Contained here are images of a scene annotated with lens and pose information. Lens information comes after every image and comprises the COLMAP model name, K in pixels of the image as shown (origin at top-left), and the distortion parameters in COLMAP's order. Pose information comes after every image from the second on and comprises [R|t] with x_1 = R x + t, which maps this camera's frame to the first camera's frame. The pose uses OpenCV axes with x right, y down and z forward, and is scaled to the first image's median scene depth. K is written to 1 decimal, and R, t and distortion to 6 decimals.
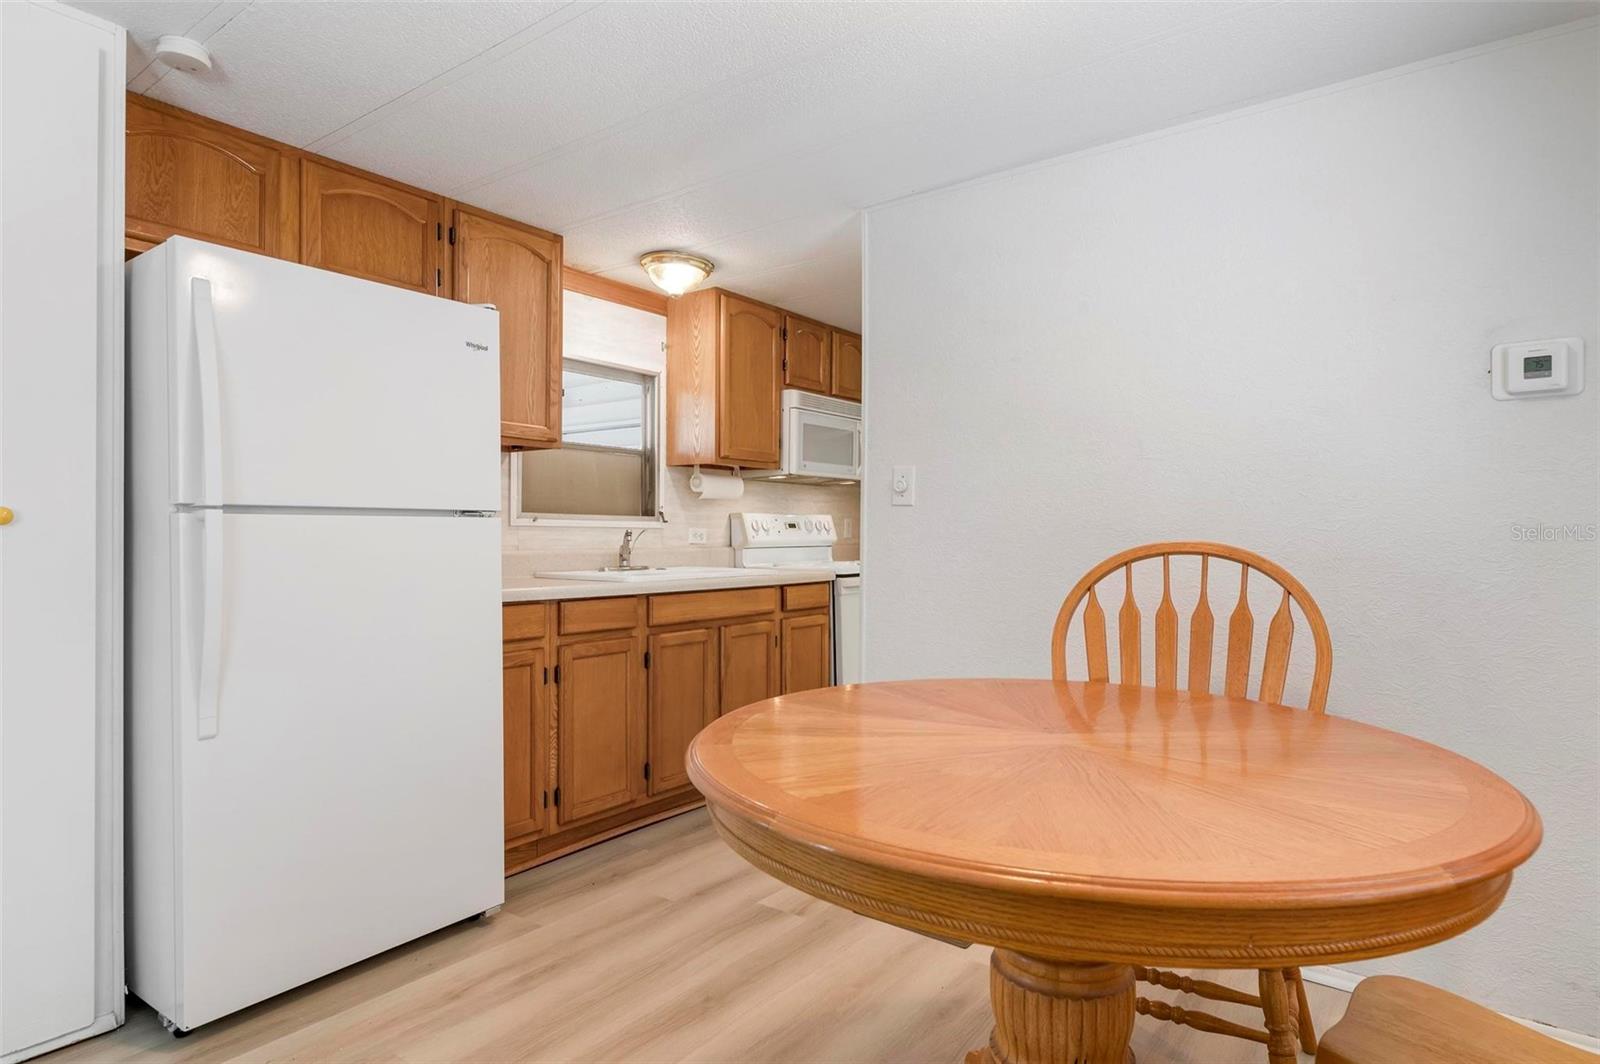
lens RADIAL K [[898.0, 0, 800.8], [0, 898.0, 521.8], [0, 0, 1]] dist [0.007692, 0.000984]
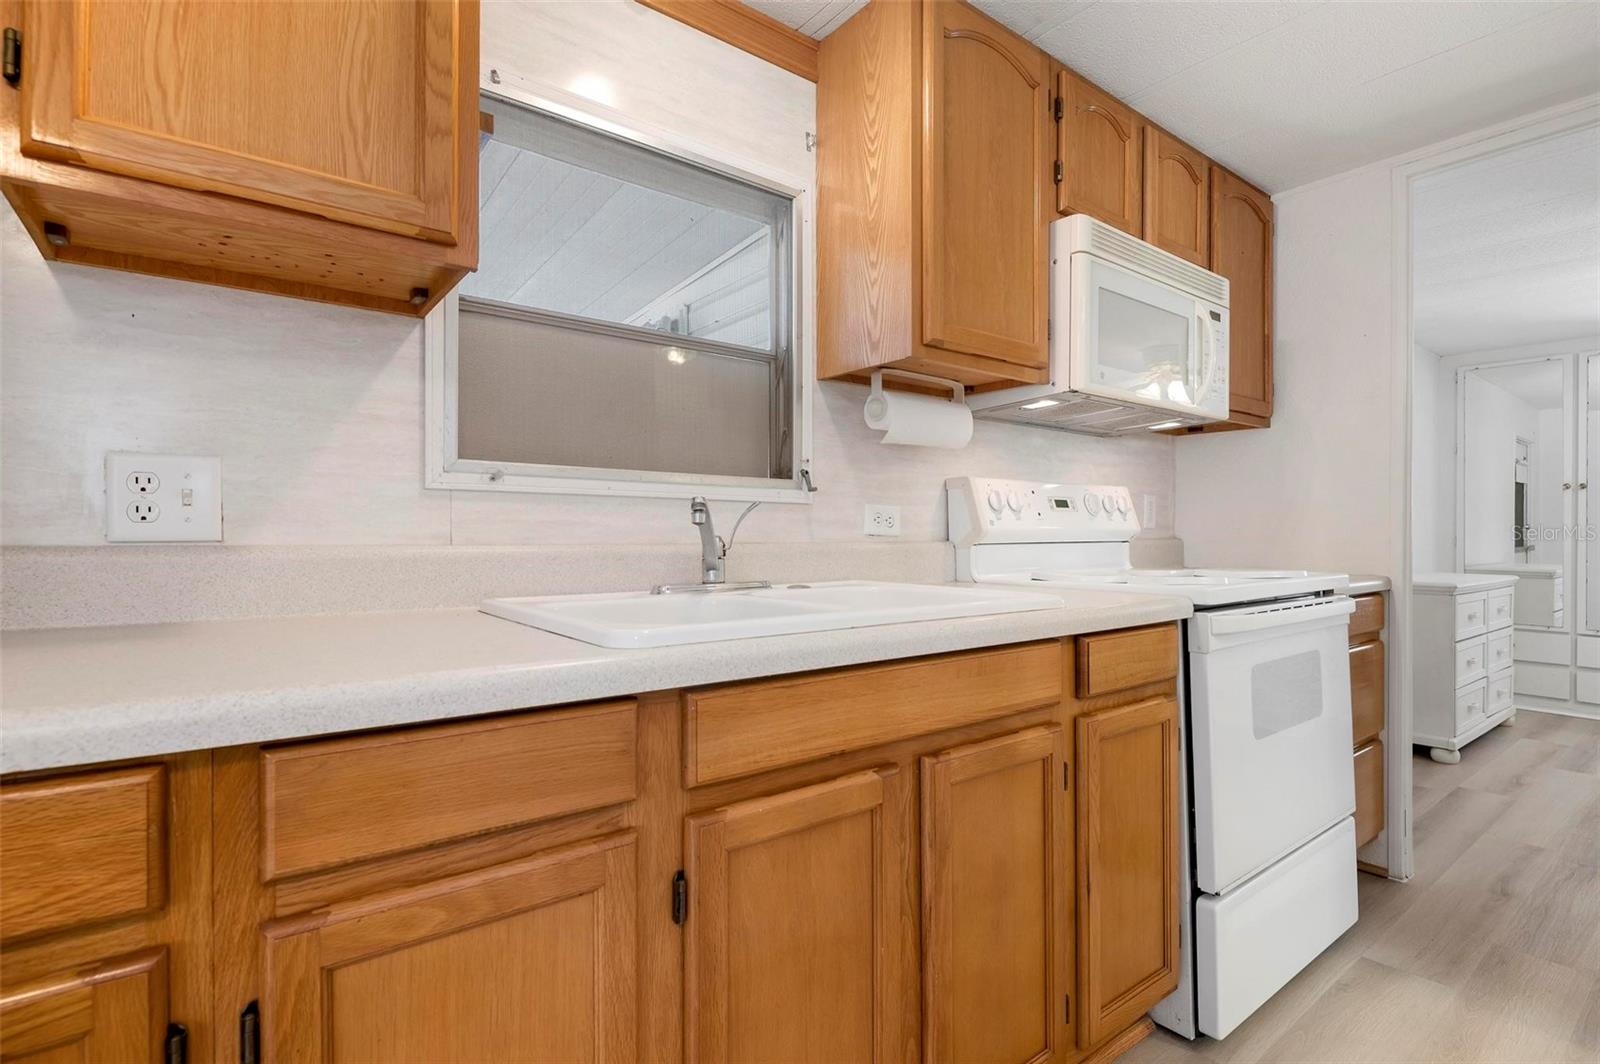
lens RADIAL K [[770.0, 0, 790.4], [0, 770.0, 520.5], [0, 0, 1]] dist [0.005517, -0.000090]
pose [[0.961669, -0.004937, -0.274168, -0.046463], [0.004304, 0.999987, -0.002910, 0.017964], [0.274178, 0.001618, 0.961677, 0.587747]]
